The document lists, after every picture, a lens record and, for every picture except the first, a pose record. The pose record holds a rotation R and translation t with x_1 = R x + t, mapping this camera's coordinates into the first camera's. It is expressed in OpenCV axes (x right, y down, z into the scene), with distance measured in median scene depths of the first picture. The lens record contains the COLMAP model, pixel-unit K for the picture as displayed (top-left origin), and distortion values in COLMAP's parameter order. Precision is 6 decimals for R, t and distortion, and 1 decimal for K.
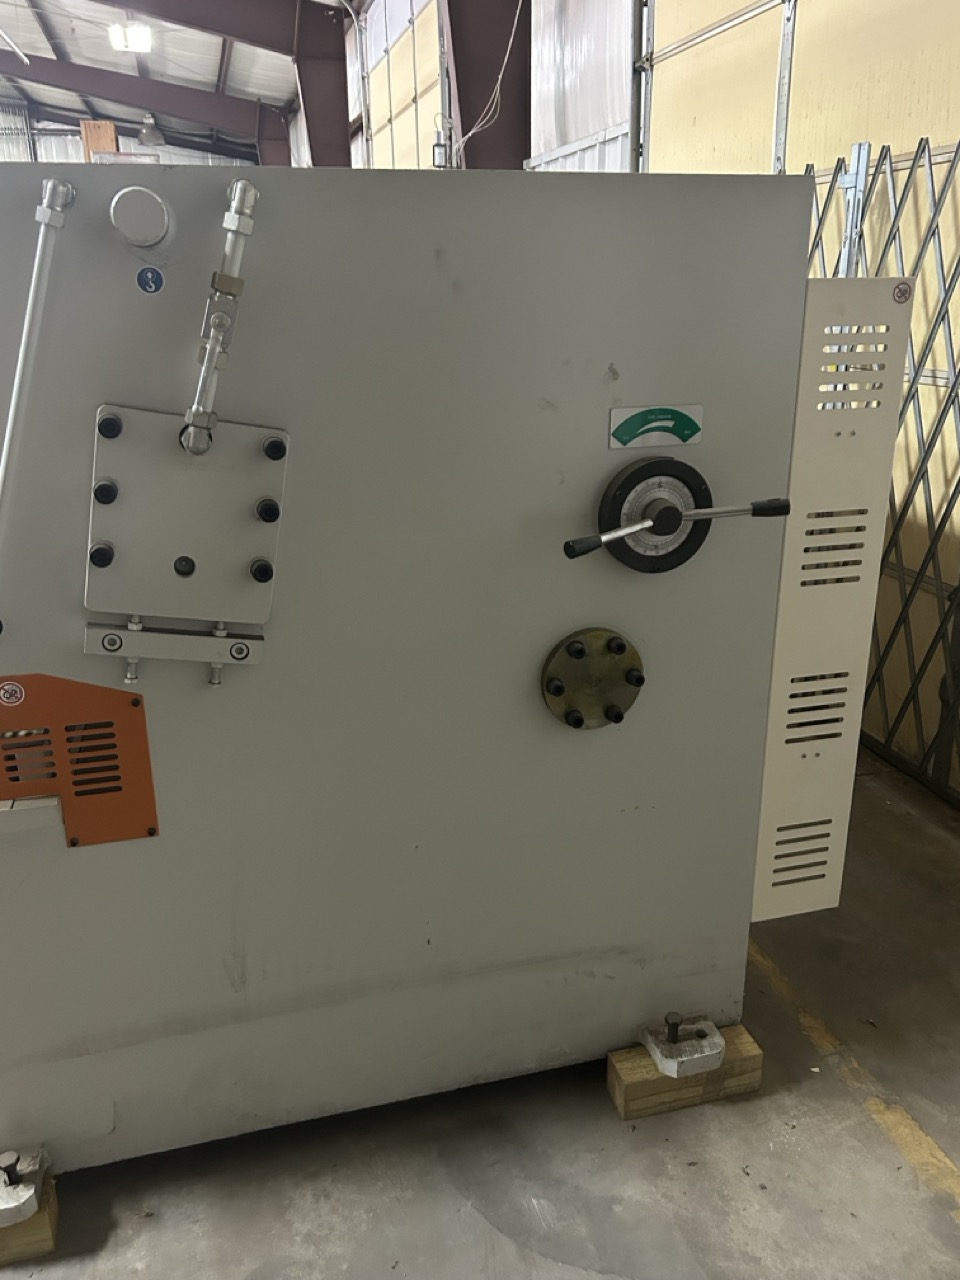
lens RADIAL K [[1024.4, 0, 465.8], [0, 1024.4, 629.2], [0, 0, 1]] dist [0.061776, -0.067474]
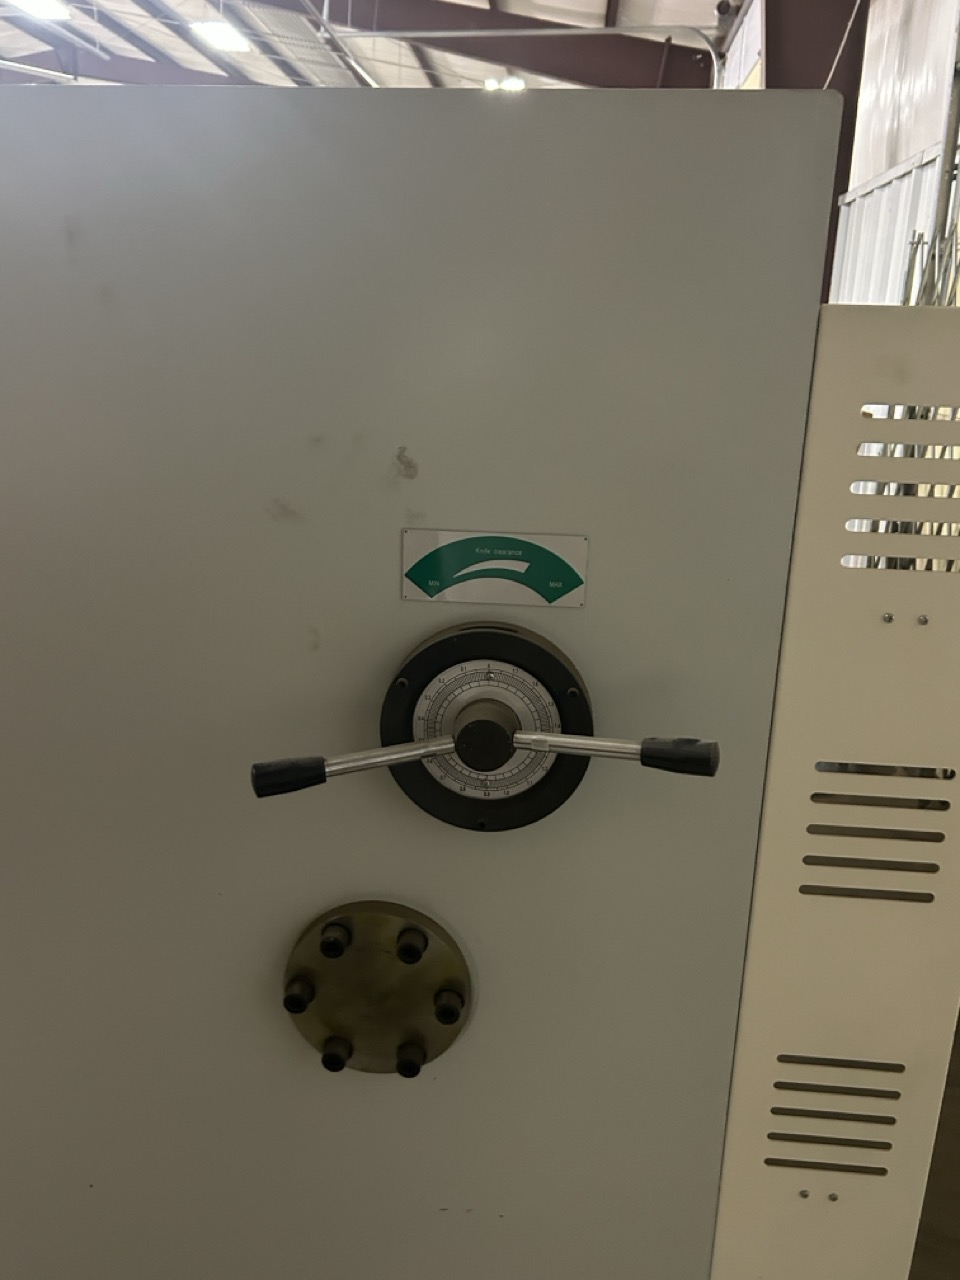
lens RADIAL K [[1008.0, 0, 480.0], [0, 1008.0, 640.0], [0, 0, 1]] dist [0.125019, -0.163512]
pose [[0.939469, 0.130482, -0.316817, 0.346782], [-0.142447, 0.989692, -0.014798, -0.149113], [0.311620, 0.059032, 0.948371, 0.490374]]
